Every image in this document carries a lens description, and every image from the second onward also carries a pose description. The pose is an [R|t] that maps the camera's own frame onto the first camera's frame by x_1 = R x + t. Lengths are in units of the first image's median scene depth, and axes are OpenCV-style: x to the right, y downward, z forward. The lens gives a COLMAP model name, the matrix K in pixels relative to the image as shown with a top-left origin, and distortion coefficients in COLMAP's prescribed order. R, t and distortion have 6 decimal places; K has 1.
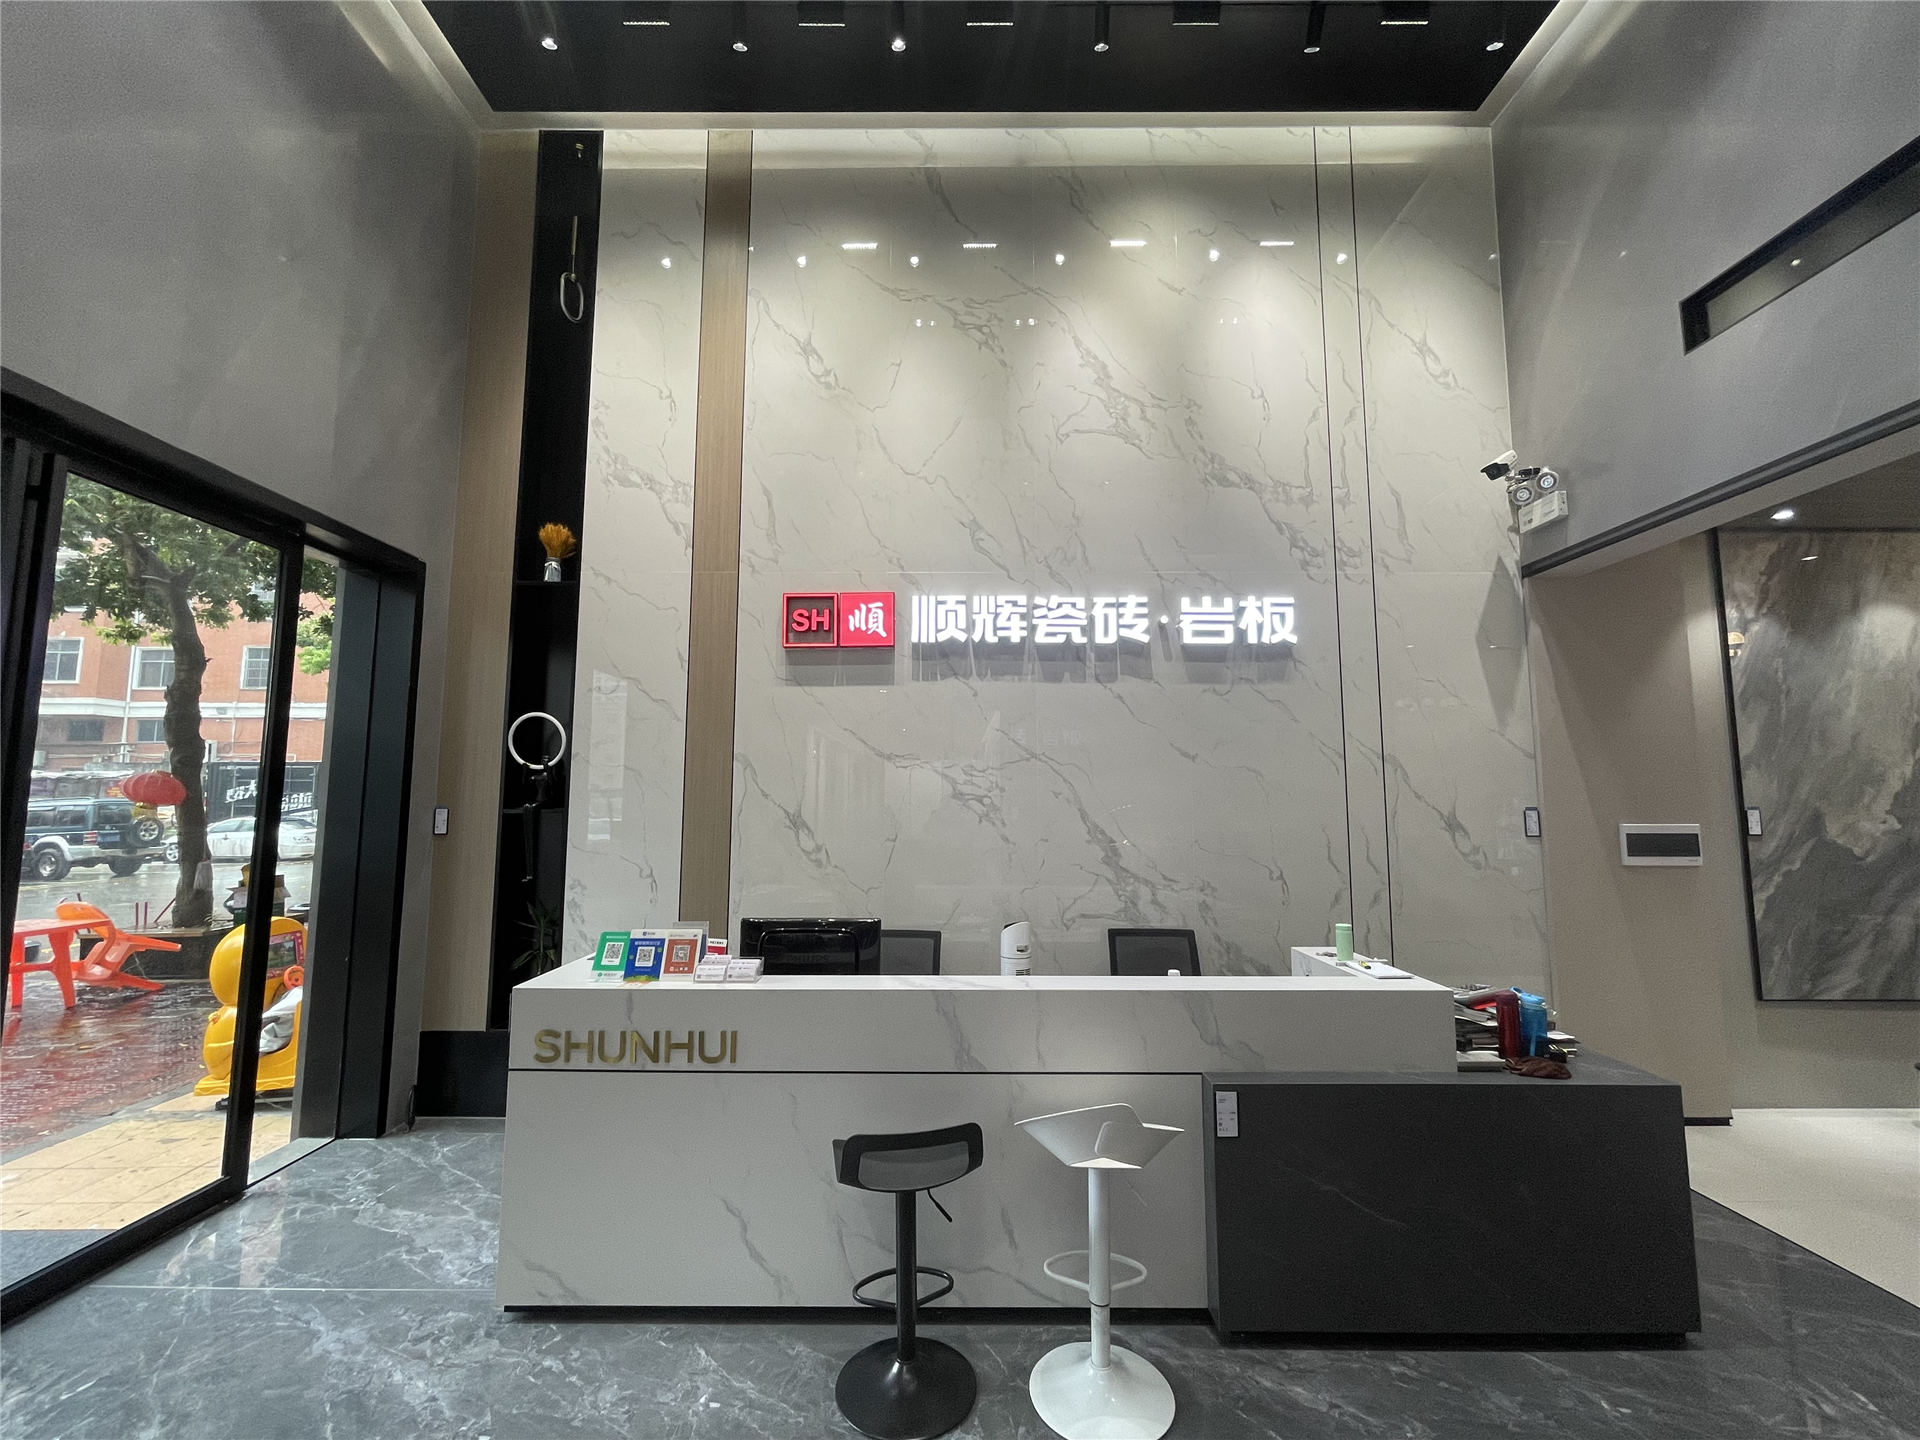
lens RADIAL K [[772.9, 0, 950.5], [0, 772.9, 726.0], [0, 0, 1]] dist [-0.003977, -0.000934]
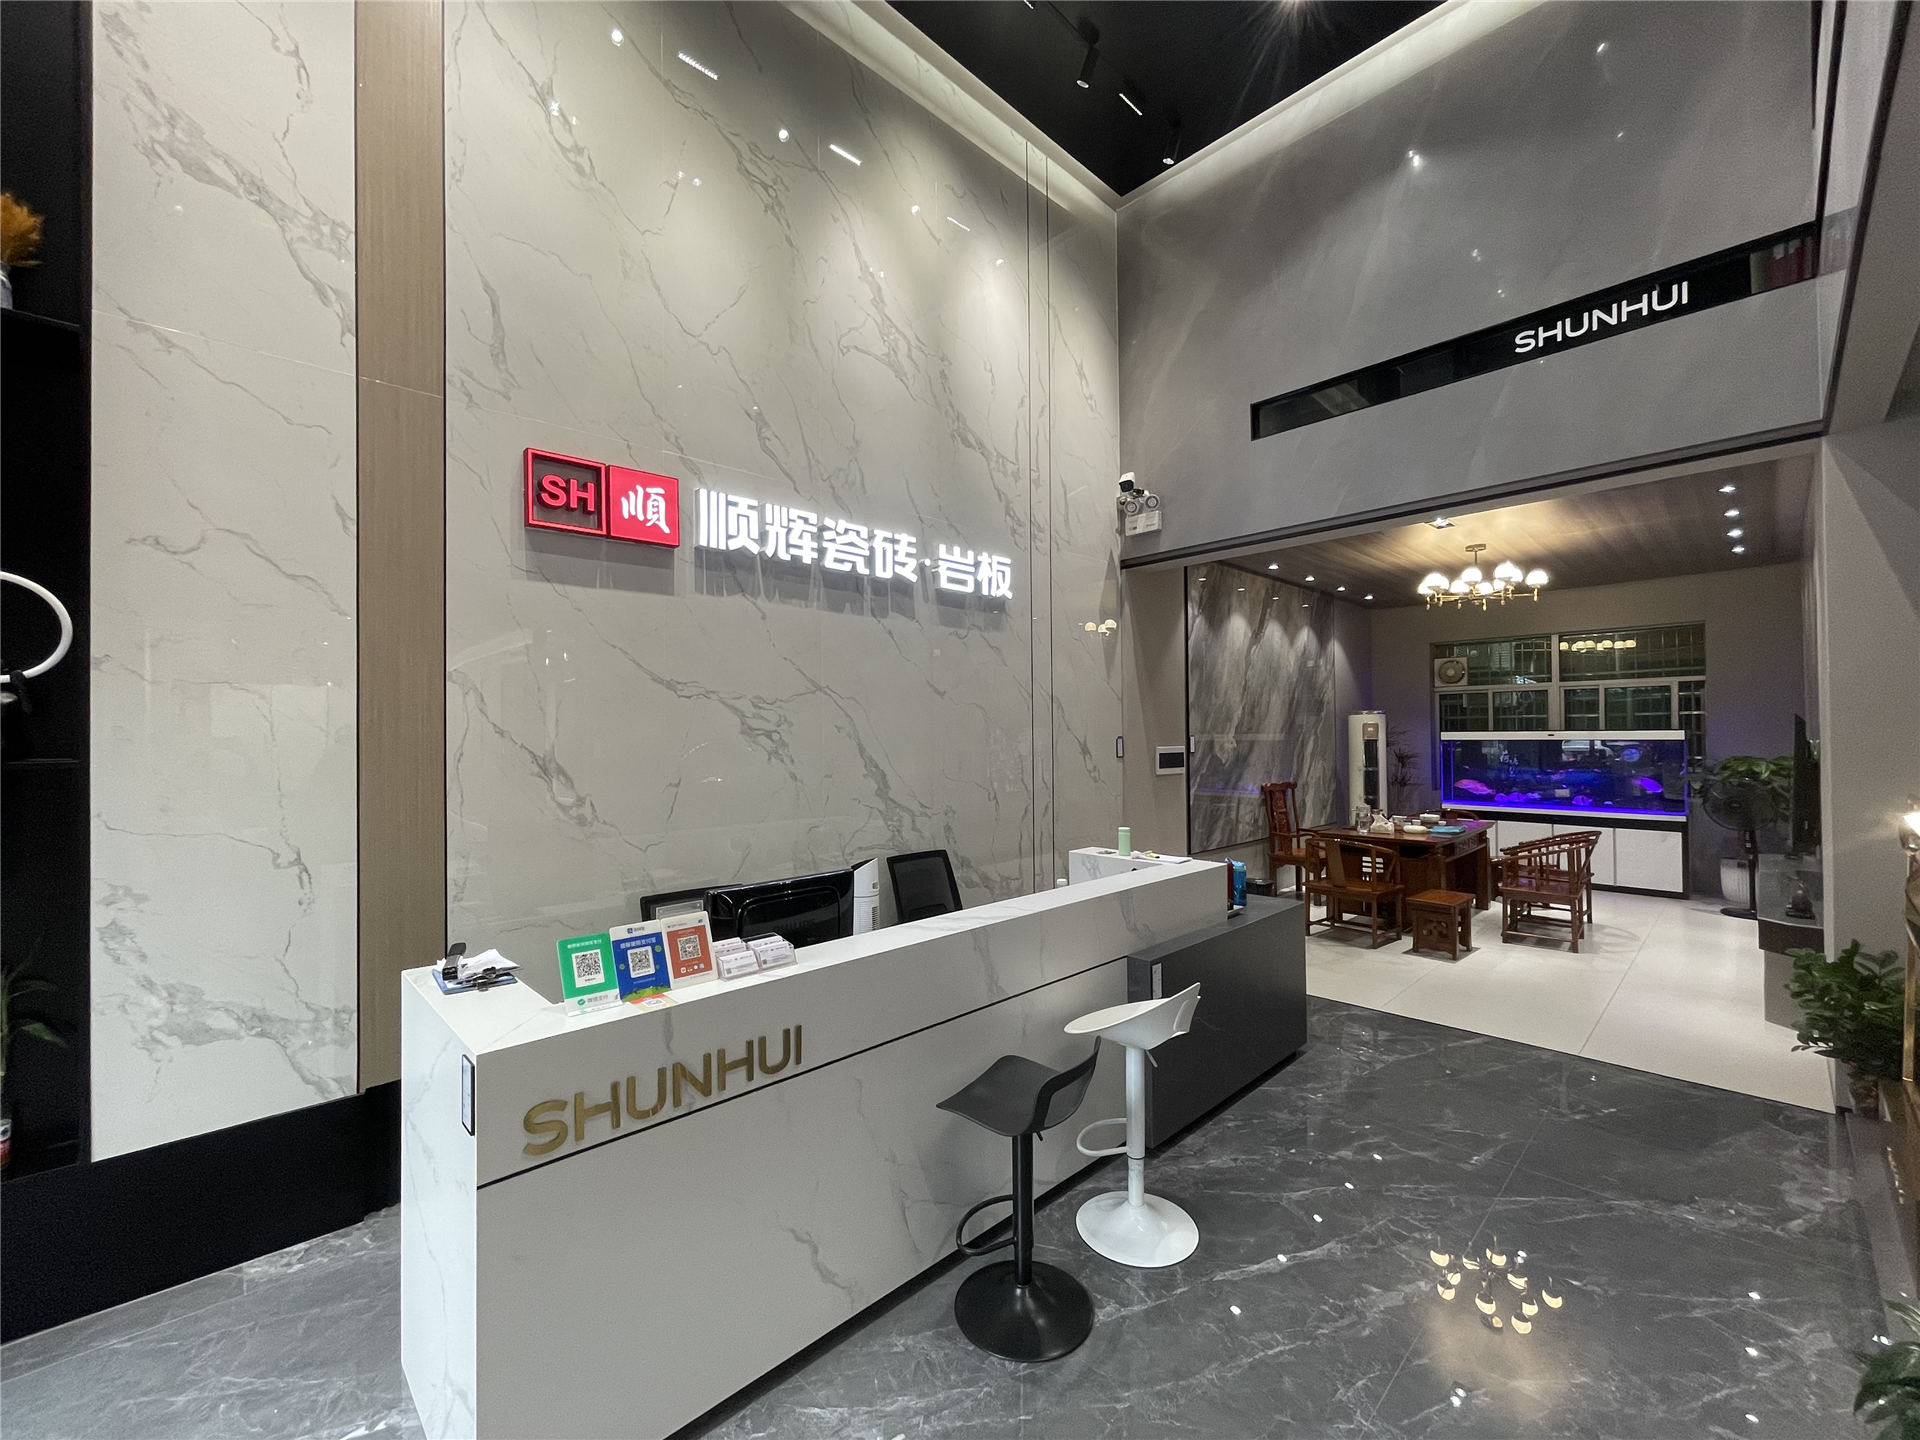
lens RADIAL K [[772.9, 0, 950.5], [0, 772.9, 726.0], [0, 0, 1]] dist [-0.003977, -0.000934]
pose [[0.722513, -0.001239, 0.691357, -0.426234], [-0.057833, 0.996385, 0.062225, 0.016803], [-0.688935, -0.084942, 0.719829, 0.203900]]
